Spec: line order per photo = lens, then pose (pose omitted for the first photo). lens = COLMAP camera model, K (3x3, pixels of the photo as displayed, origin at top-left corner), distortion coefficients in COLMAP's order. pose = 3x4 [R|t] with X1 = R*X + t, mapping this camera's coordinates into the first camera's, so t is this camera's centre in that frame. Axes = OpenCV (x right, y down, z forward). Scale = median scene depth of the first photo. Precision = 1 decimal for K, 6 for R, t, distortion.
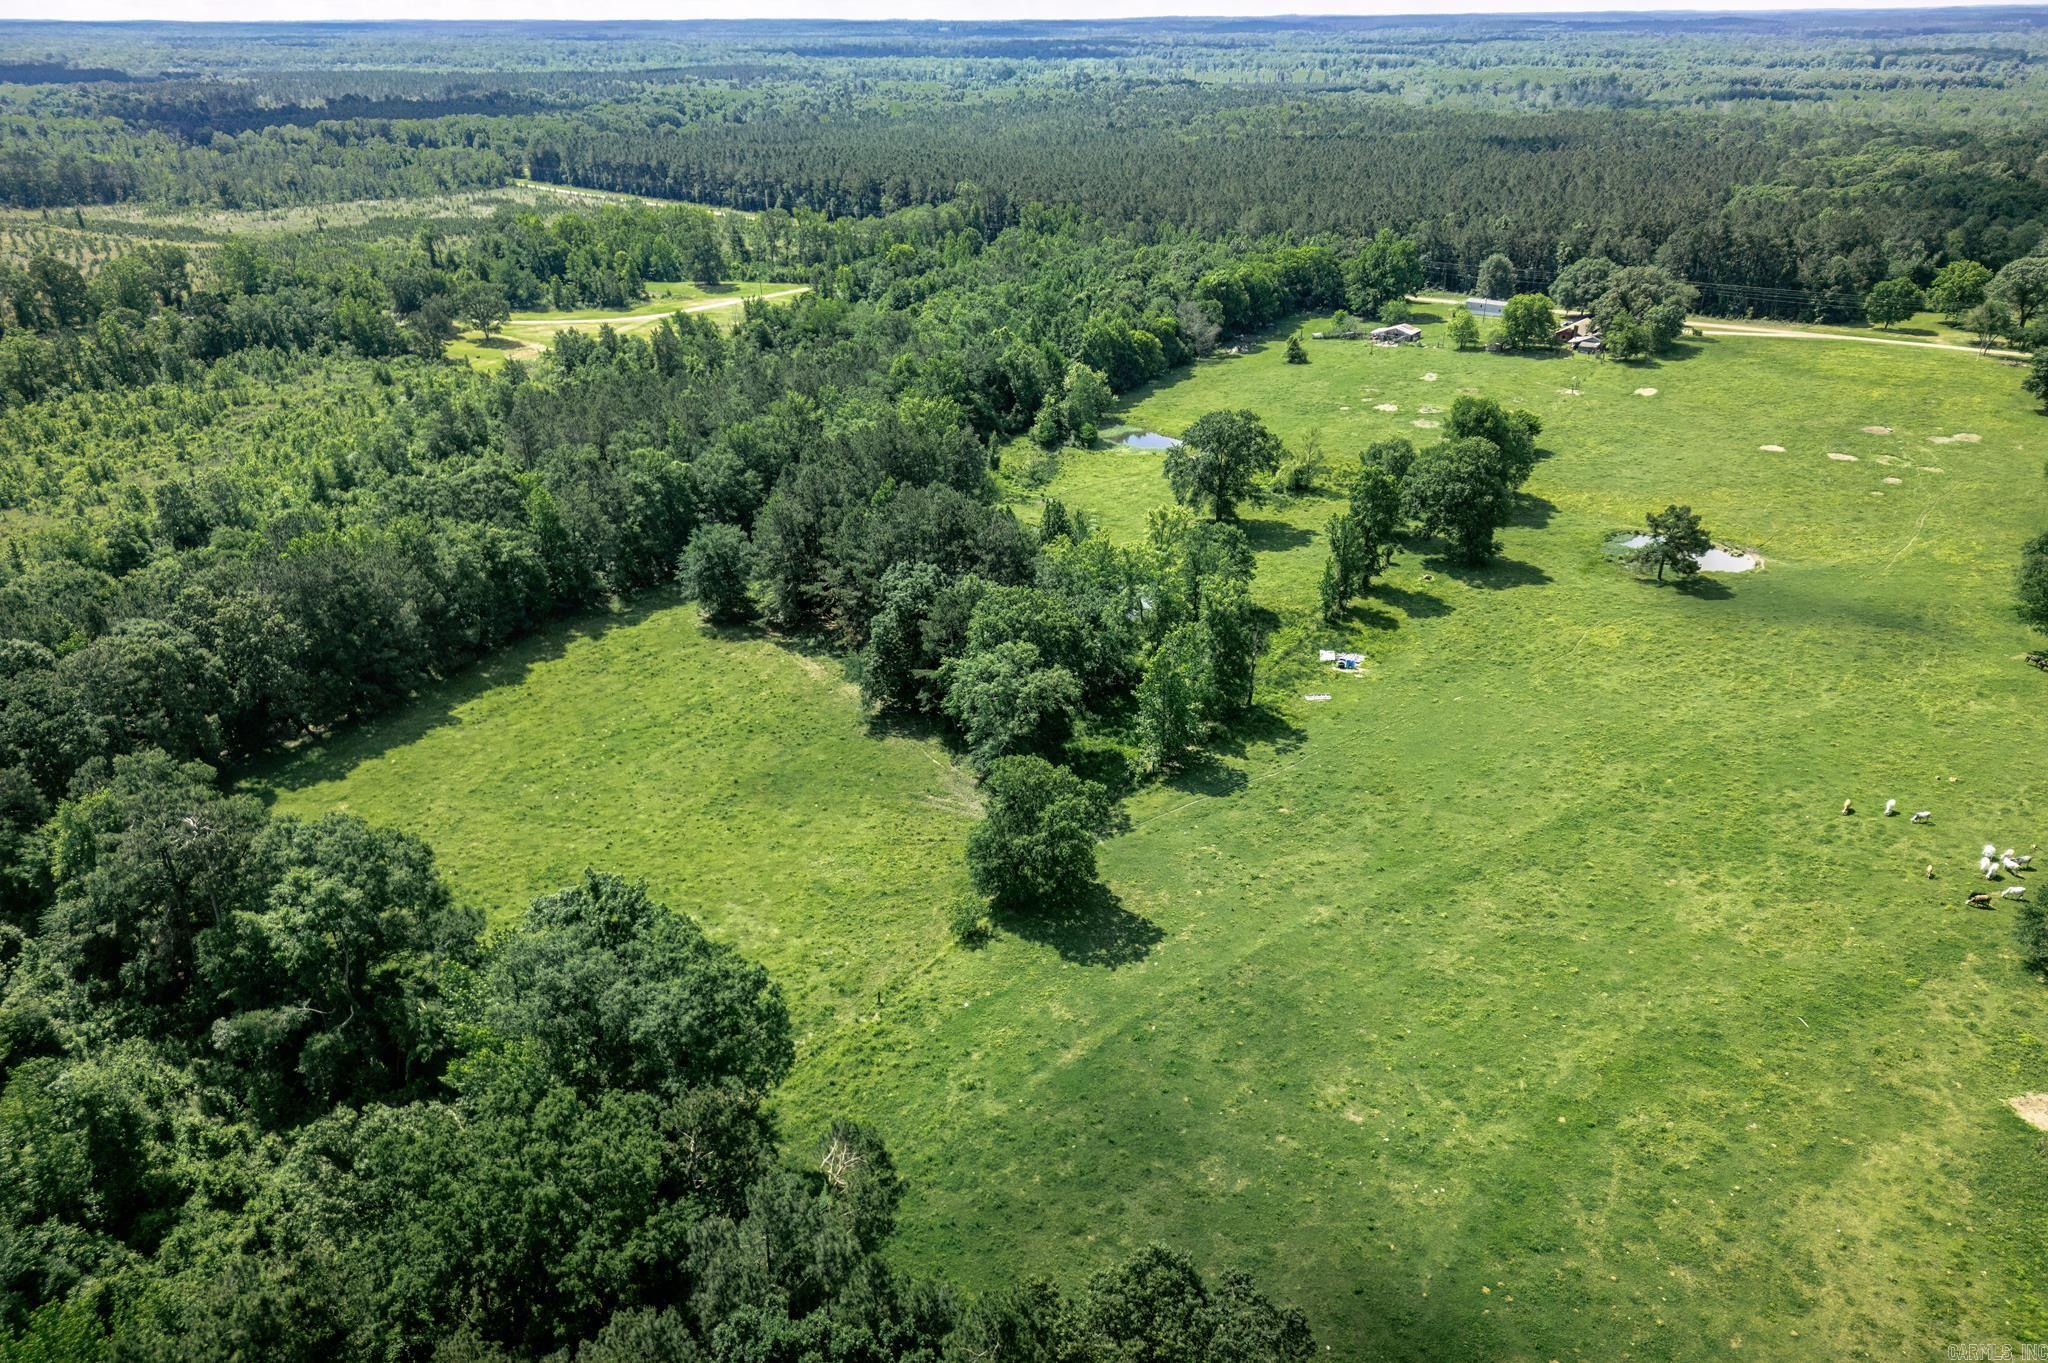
lens RADIAL K [[1444.5, 0, 1028.9], [0, 1444.5, 687.5], [0, 0, 1]] dist [0.060472, -0.053571]
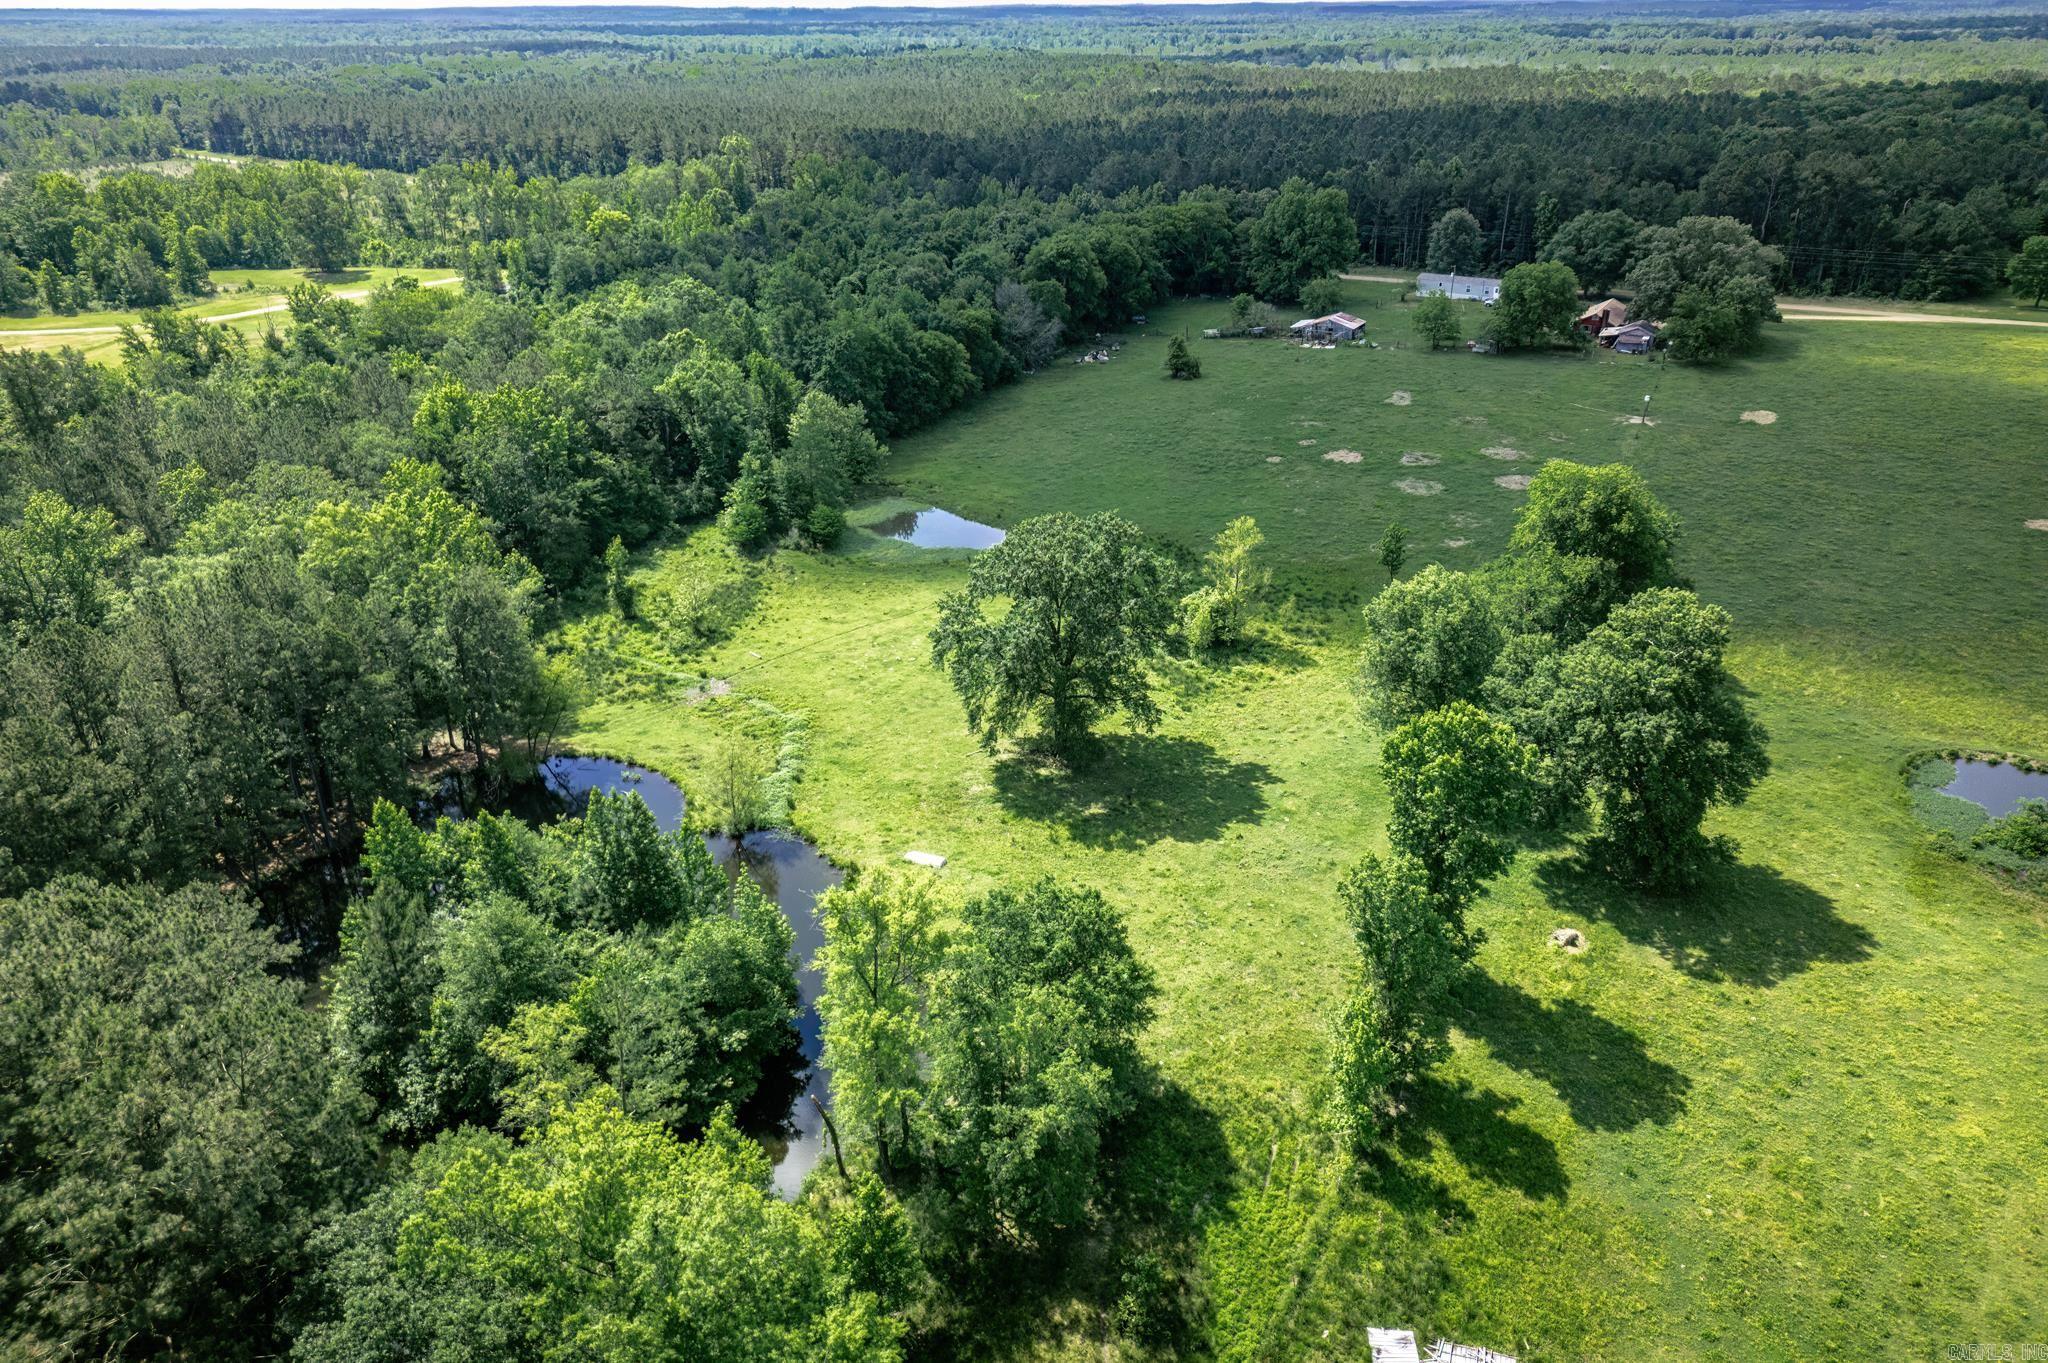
lens RADIAL K [[1444.5, 0, 1025.0], [0, 1444.5, 680.5], [0, 0, 1]] dist [0.060472, -0.053571]
pose [[0.995736, -0.040132, 0.083062, 0.057049], [0.040105, 0.999193, 0.002001, -0.095013], [-0.083076, 0.001338, 0.996542, 0.373712]]
